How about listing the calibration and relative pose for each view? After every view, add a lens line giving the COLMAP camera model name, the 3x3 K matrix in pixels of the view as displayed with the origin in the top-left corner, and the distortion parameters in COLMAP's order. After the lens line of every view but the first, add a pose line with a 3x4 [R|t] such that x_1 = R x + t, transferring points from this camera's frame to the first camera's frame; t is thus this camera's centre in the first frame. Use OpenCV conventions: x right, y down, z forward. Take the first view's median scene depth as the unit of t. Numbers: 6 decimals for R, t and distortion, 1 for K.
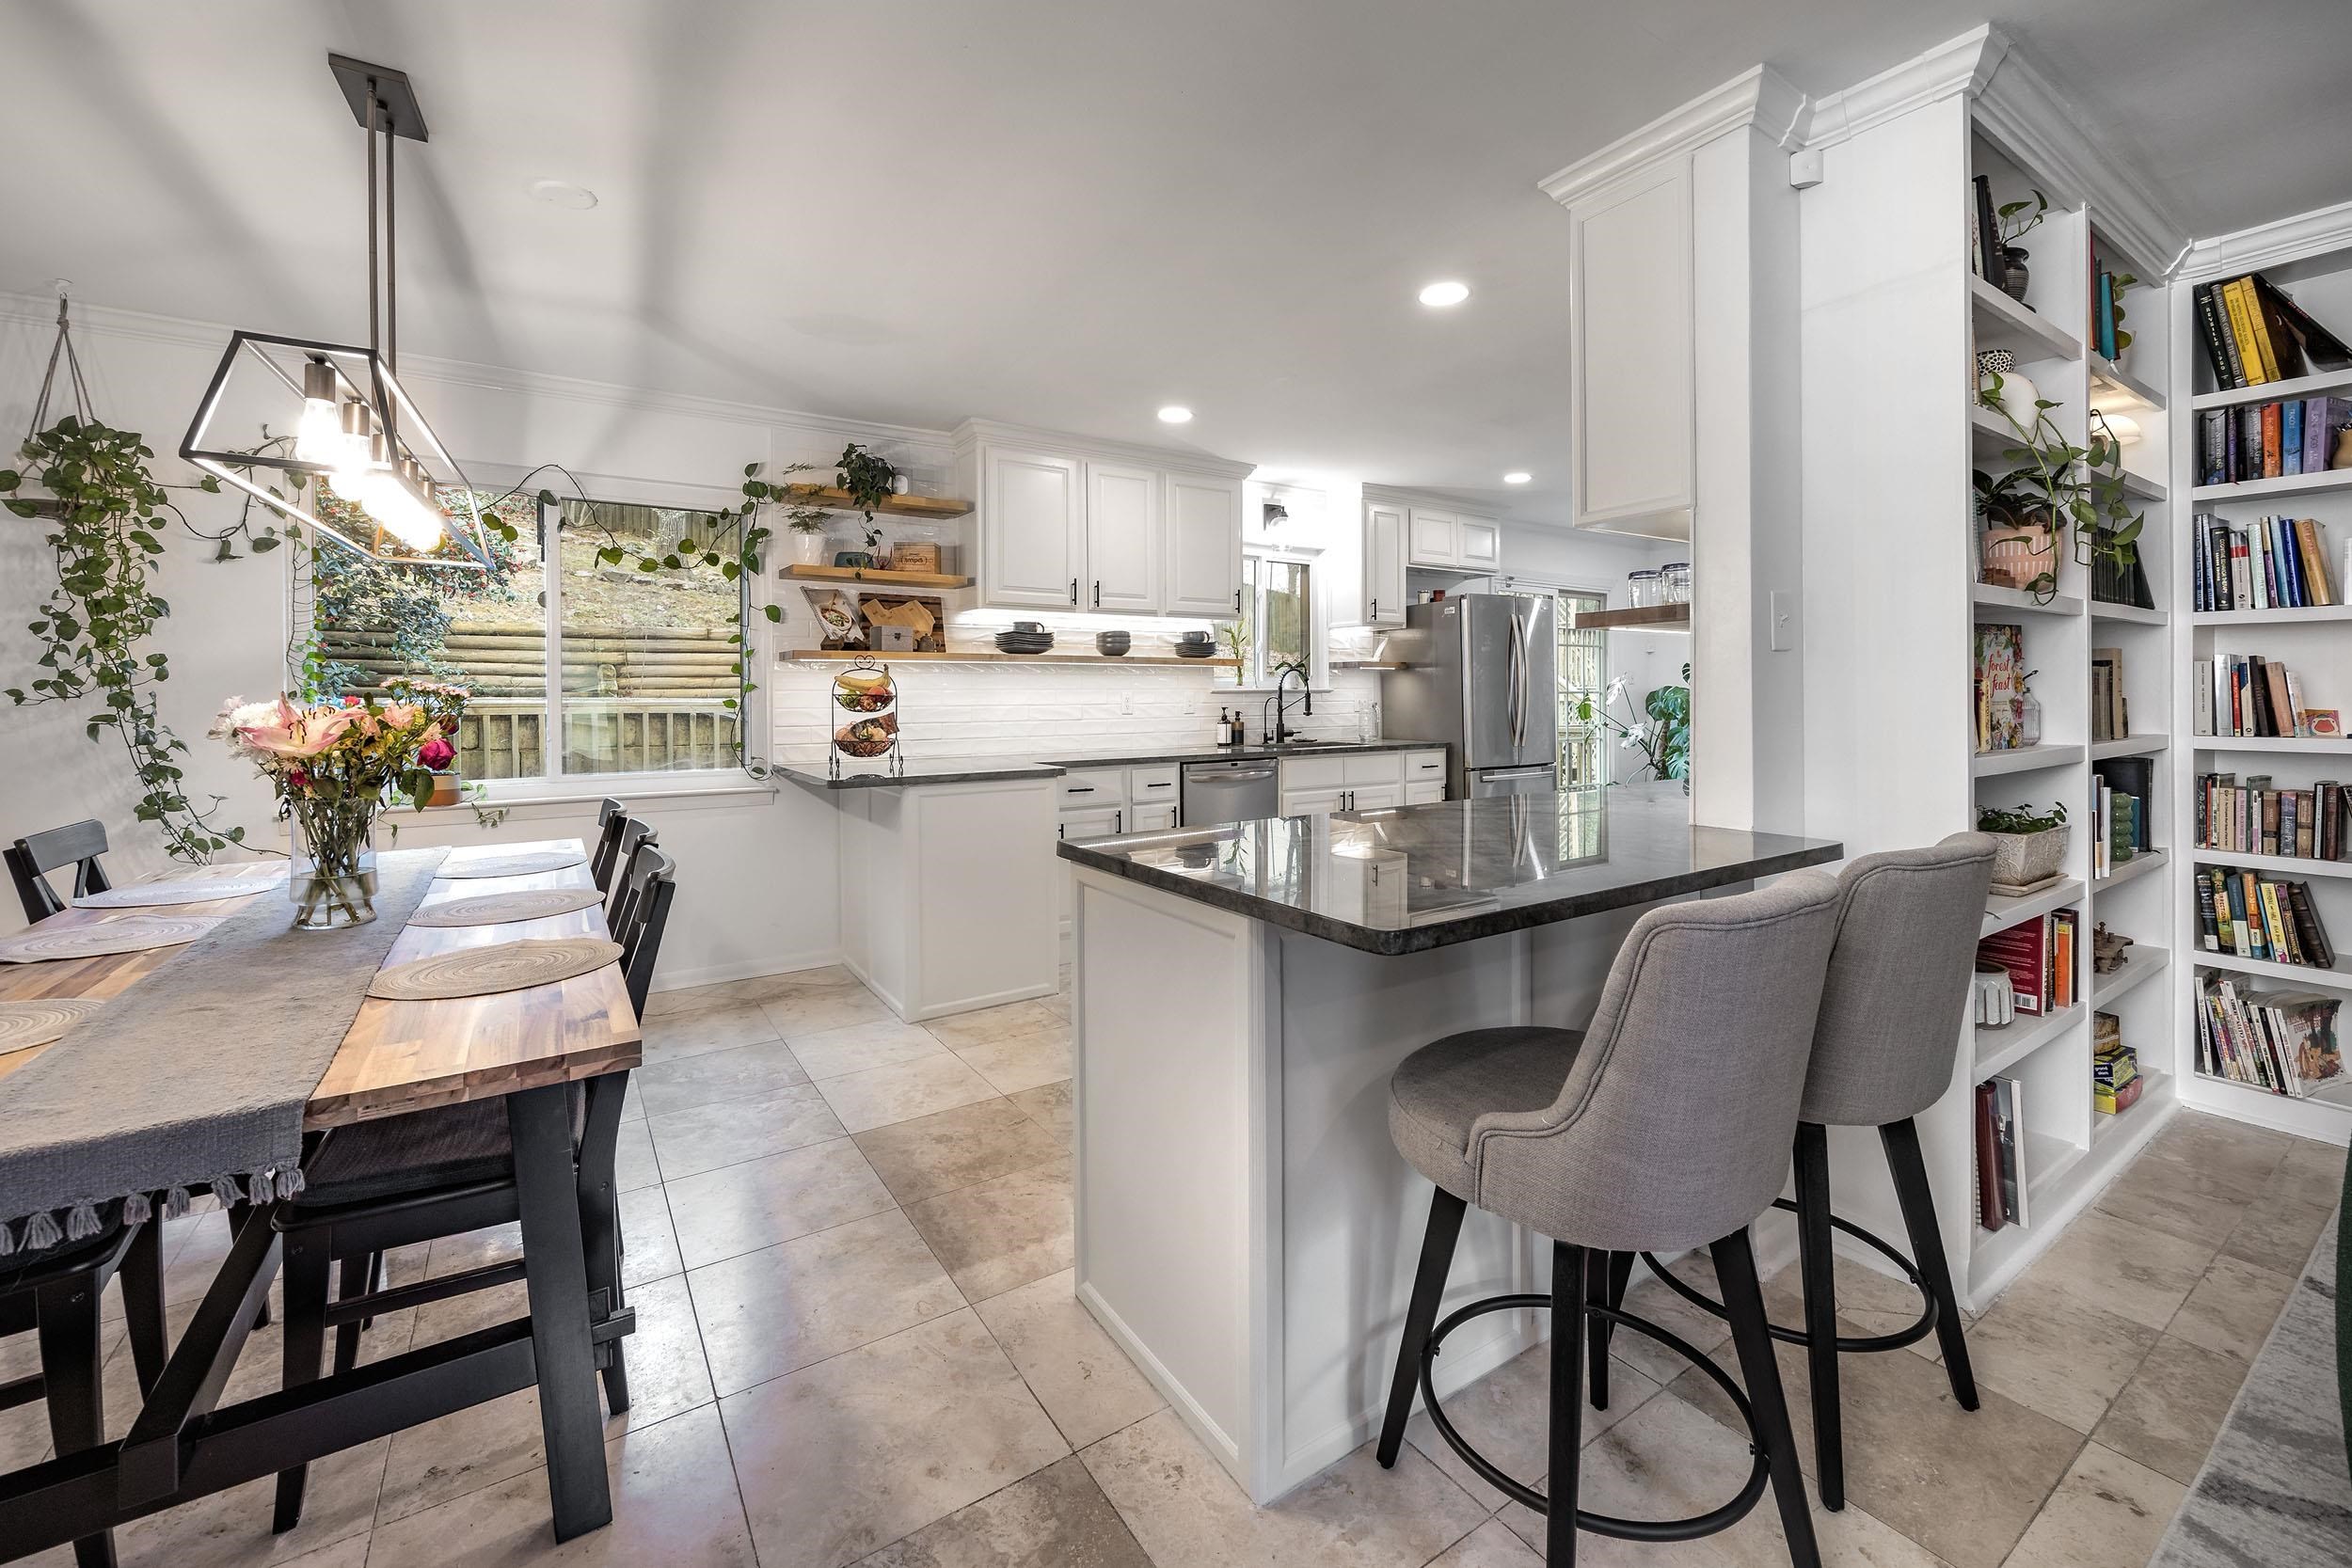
lens RADIAL K [[967.9, 0, 1191.1], [0, 967.9, 697.4], [0, 0, 1]] dist [-0.002079, -0.000029]
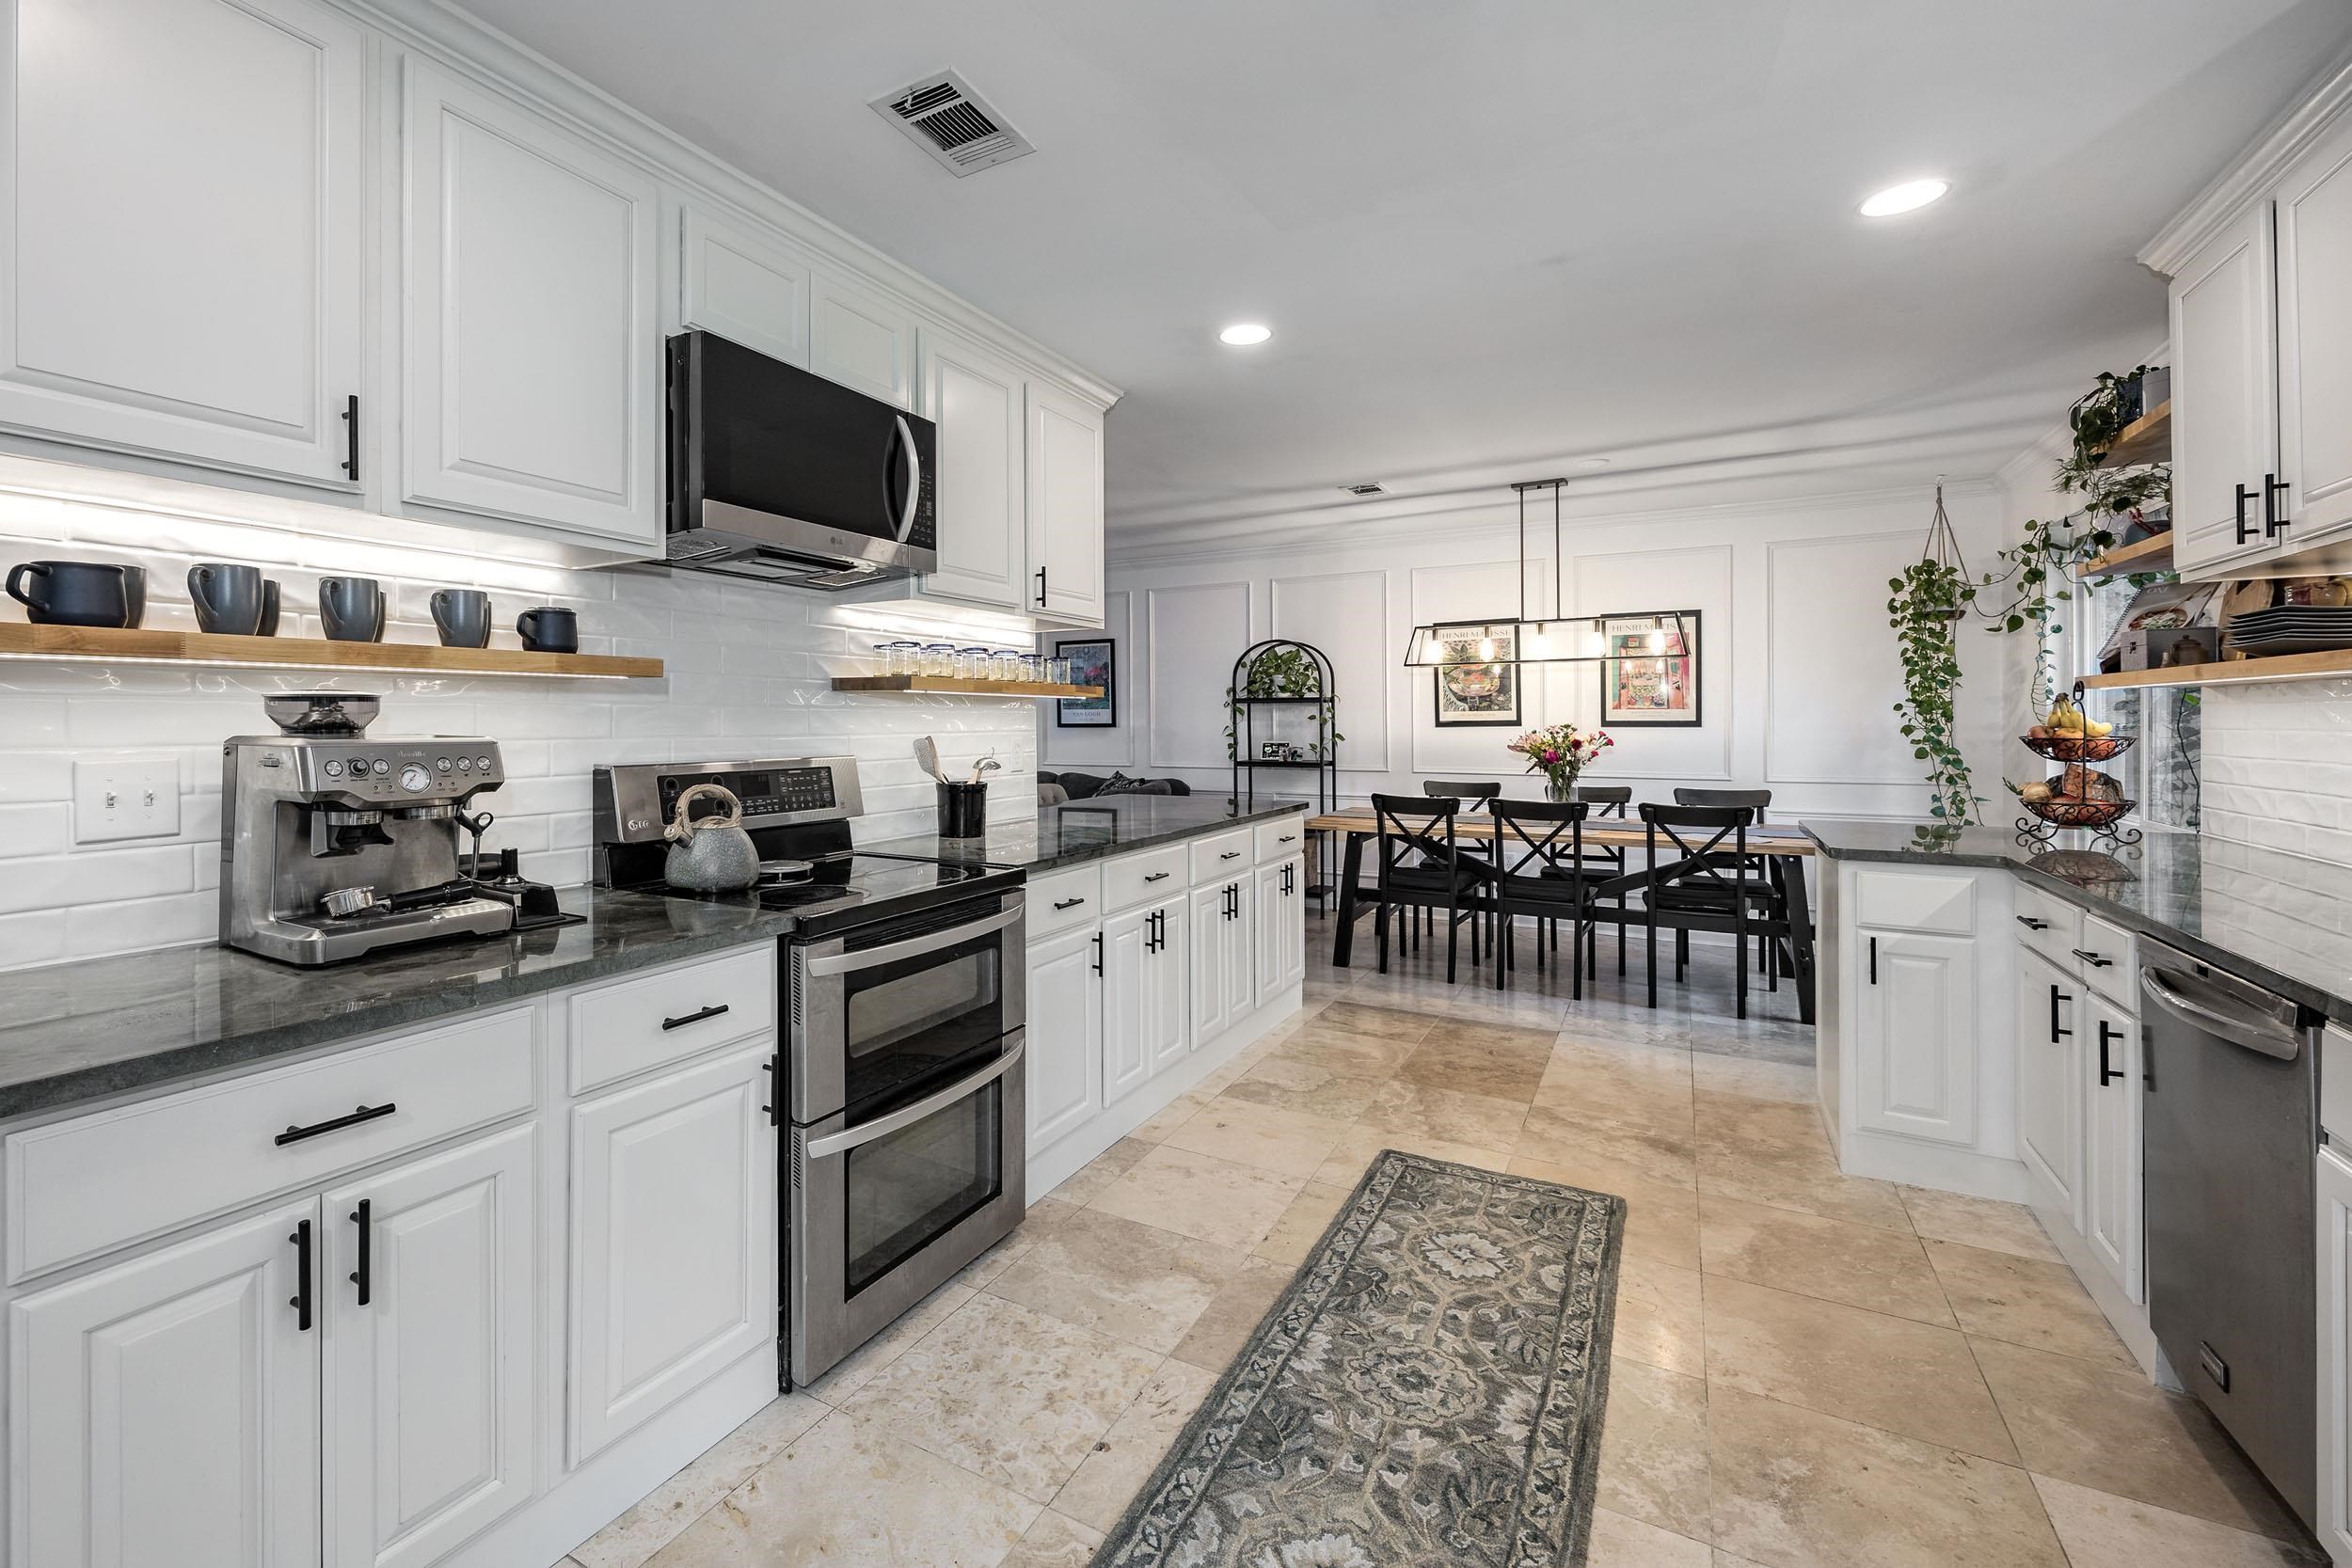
lens RADIAL K [[1013.0, 0, 1041.0], [0, 1013.0, 701.4], [0, 0, 1]] dist [-0.000636, -0.003184]
pose [[-0.916625, 0.007119, -0.399684, 0.630204], [0.013993, 0.999800, -0.014285, -0.027815], [0.399503, -0.018687, -0.916542, 1.342996]]
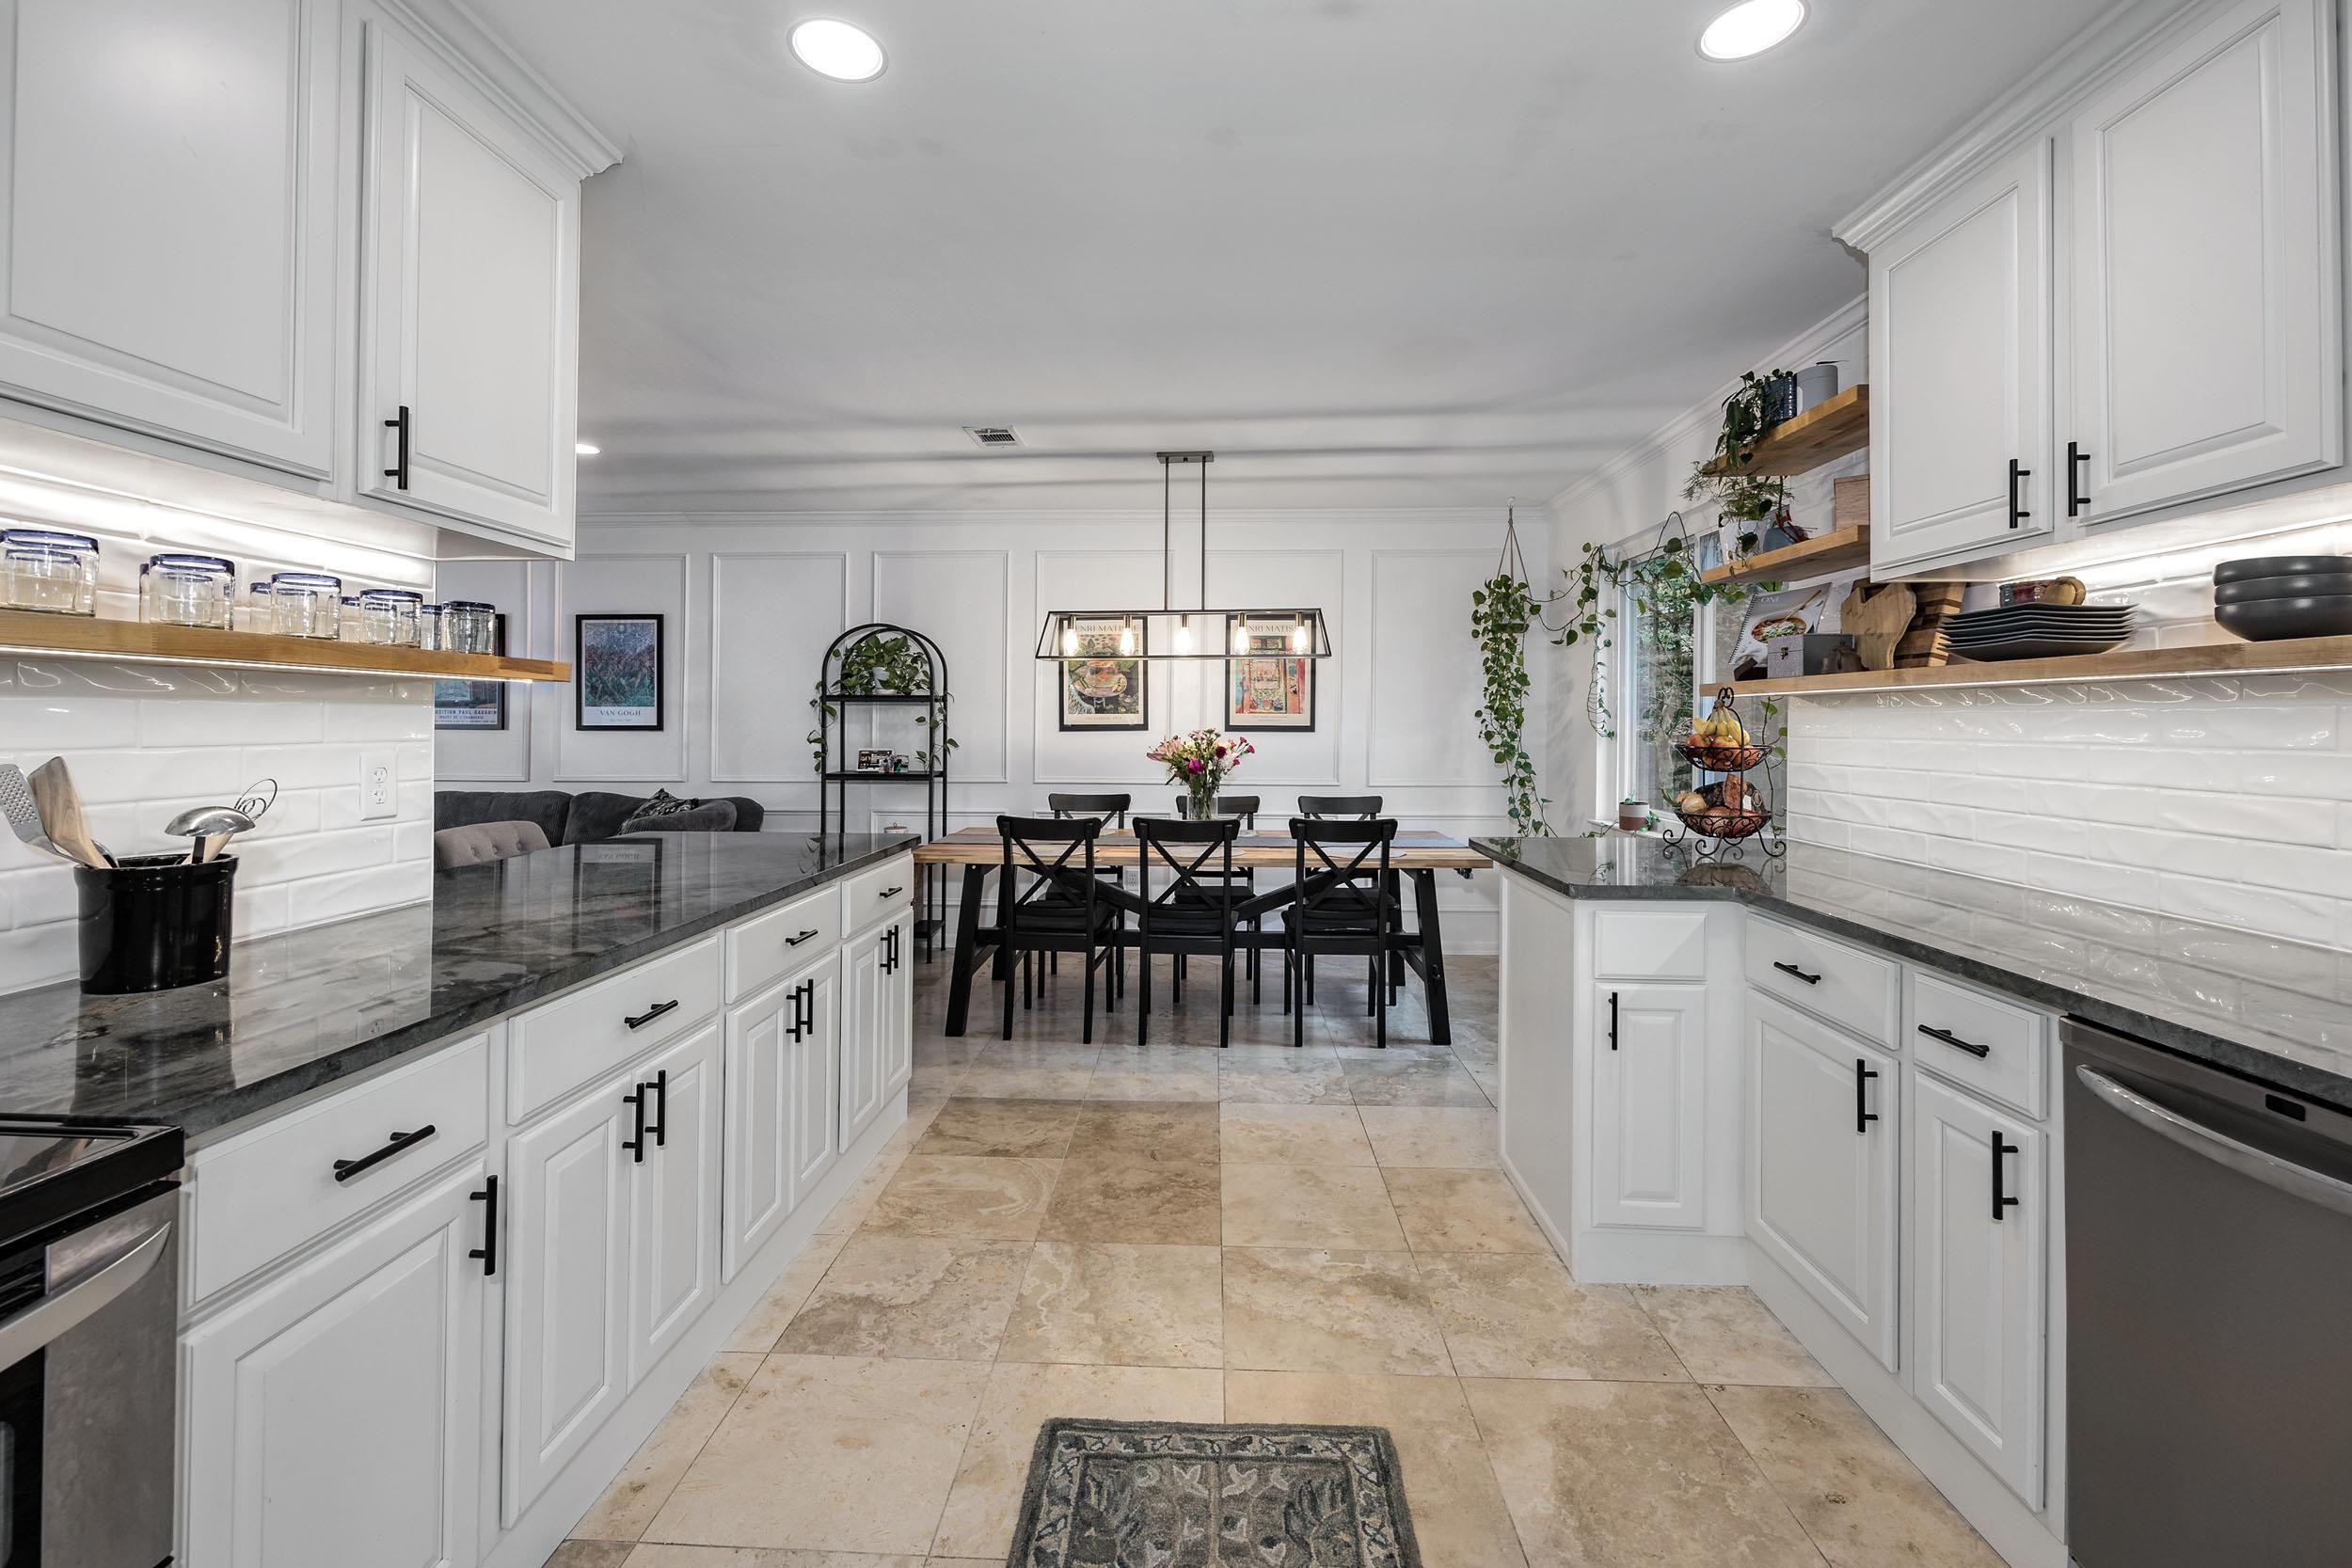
lens RADIAL K [[984.3, 0, 1170.6], [0, 984.3, 698.5], [0, 0, 1]] dist [-0.000400, 0.000189]
pose [[-0.596960, -0.009063, -0.802220, 0.438233], [0.004484, 0.999883, -0.014632, -0.026696], [0.802258, -0.012332, -0.596850, 1.080821]]
